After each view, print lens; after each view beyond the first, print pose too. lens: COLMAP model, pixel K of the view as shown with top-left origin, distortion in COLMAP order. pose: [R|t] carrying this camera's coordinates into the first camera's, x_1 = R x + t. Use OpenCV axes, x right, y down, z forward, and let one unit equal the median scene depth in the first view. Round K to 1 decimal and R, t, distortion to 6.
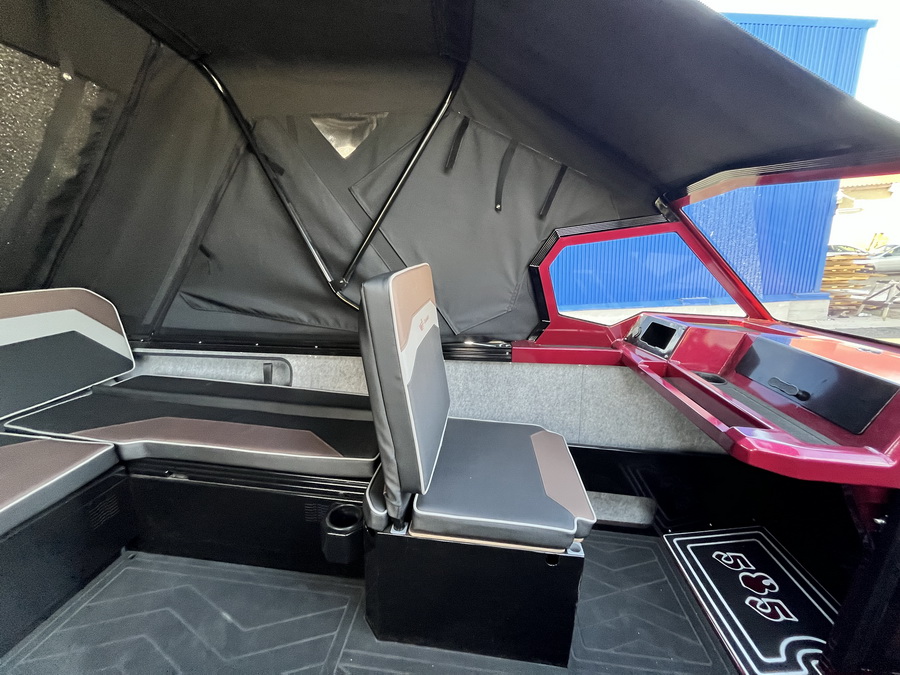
lens RADIAL K [[364.5, 0, 448.6], [0, 364.5, 336.1], [0, 0, 1]] dist [0.000202, -0.000624]
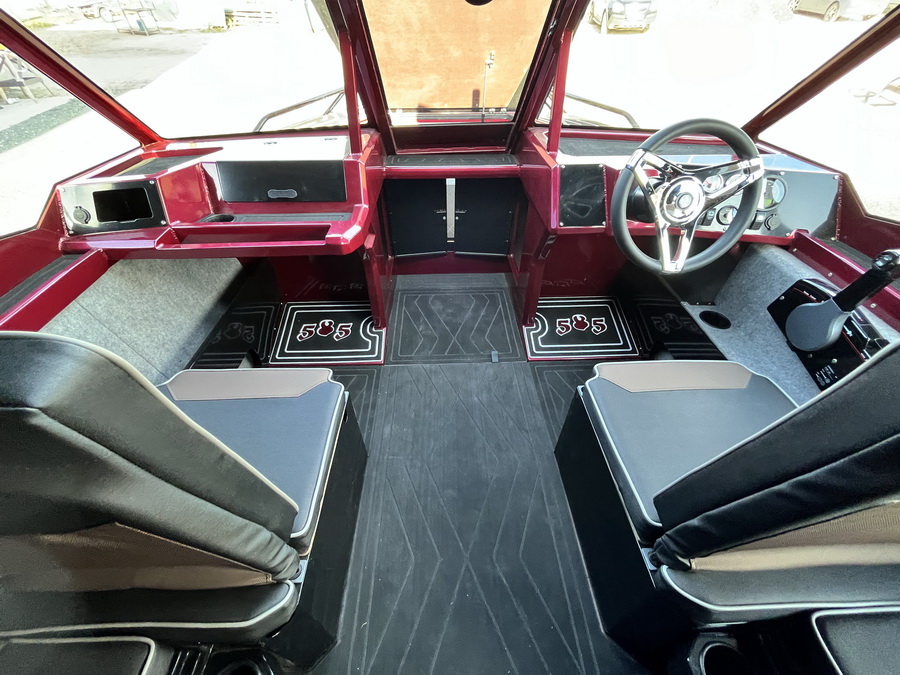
lens RADIAL K [[364.5, 0, 449.8], [0, 364.5, 335.5], [0, 0, 1]] dist [0.000202, -0.000624]
pose [[-0.129714, -0.685325, 0.716591, -0.282384], [0.243313, 0.678601, 0.693036, -0.195423], [-0.961235, 0.264252, 0.078725, 0.368075]]
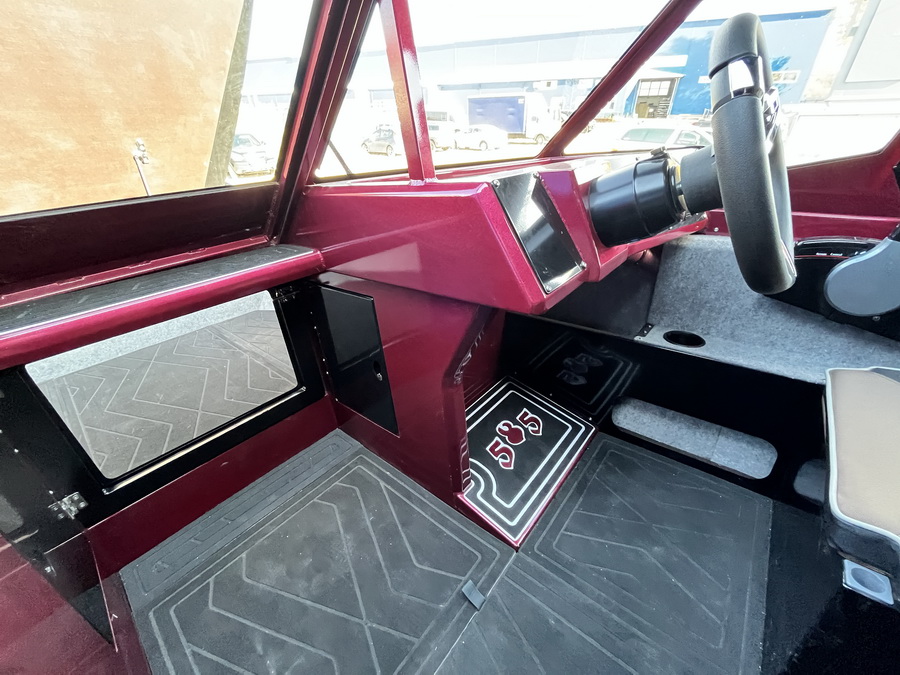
lens RADIAL K [[364.5, 0, 449.9], [0, 364.5, 335.9], [0, 0, 1]] dist [0.000202, -0.000624]
pose [[-0.820757, -0.236762, 0.519905, 0.392581], [0.183605, 0.752468, 0.632520, 0.069090], [-0.540968, 0.614602, -0.574123, 0.442750]]
